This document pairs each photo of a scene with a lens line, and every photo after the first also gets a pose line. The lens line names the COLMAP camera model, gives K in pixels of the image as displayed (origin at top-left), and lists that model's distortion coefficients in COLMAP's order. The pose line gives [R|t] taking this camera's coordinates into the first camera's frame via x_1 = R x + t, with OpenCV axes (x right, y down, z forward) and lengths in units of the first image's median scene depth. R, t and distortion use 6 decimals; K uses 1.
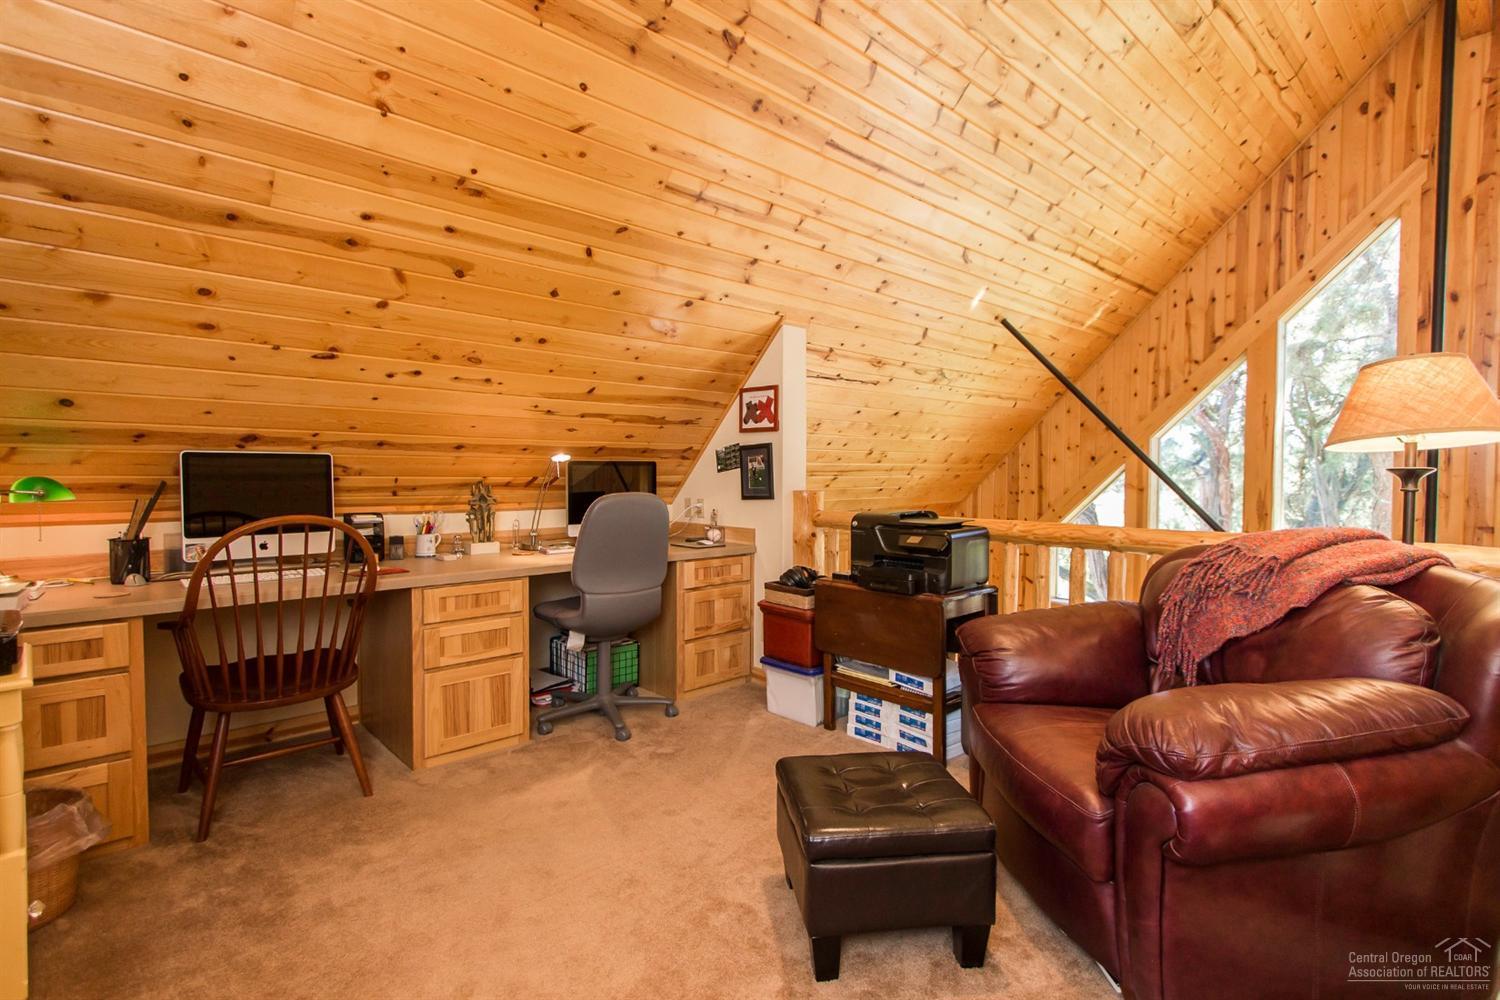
lens RADIAL K [[712.8, 0, 747.9], [0, 712.8, 498.6], [0, 0, 1]] dist [0.010062, -0.002813]
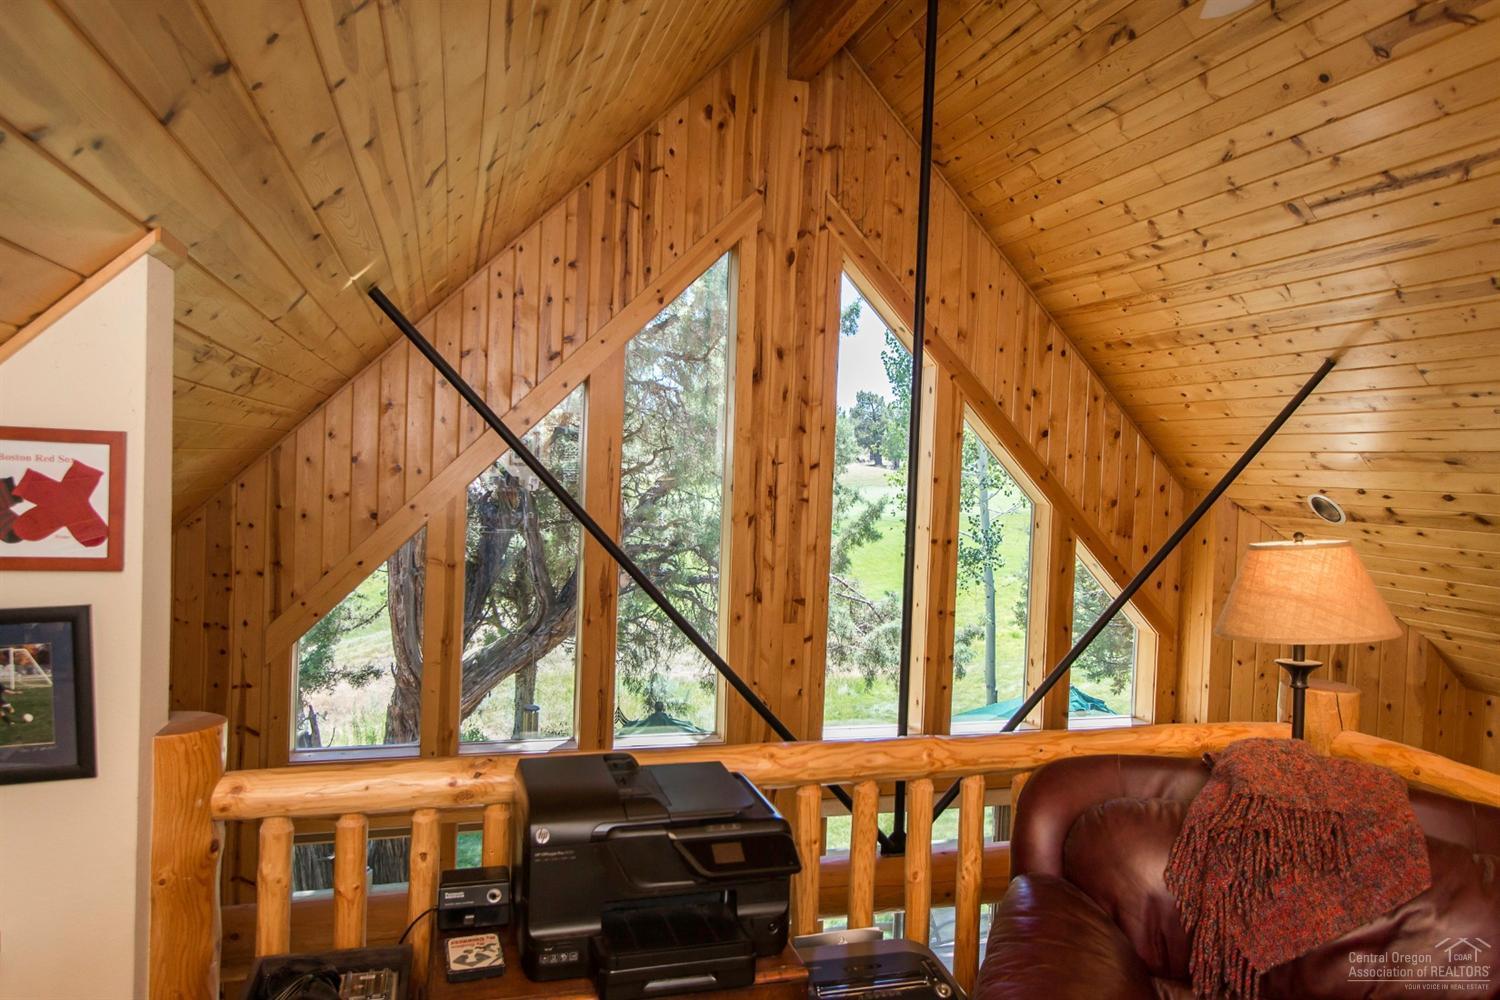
lens RADIAL K [[1023.0, 0, 747.7], [0, 1023.0, 498.6], [0, 0, 1]] dist [0.007405, 0.000767]
pose [[0.444107, -0.015458, 0.895841, -0.202746], [0.004572, 0.999877, 0.014986, -0.105970], [-0.895962, -0.002560, 0.444123, 0.418654]]
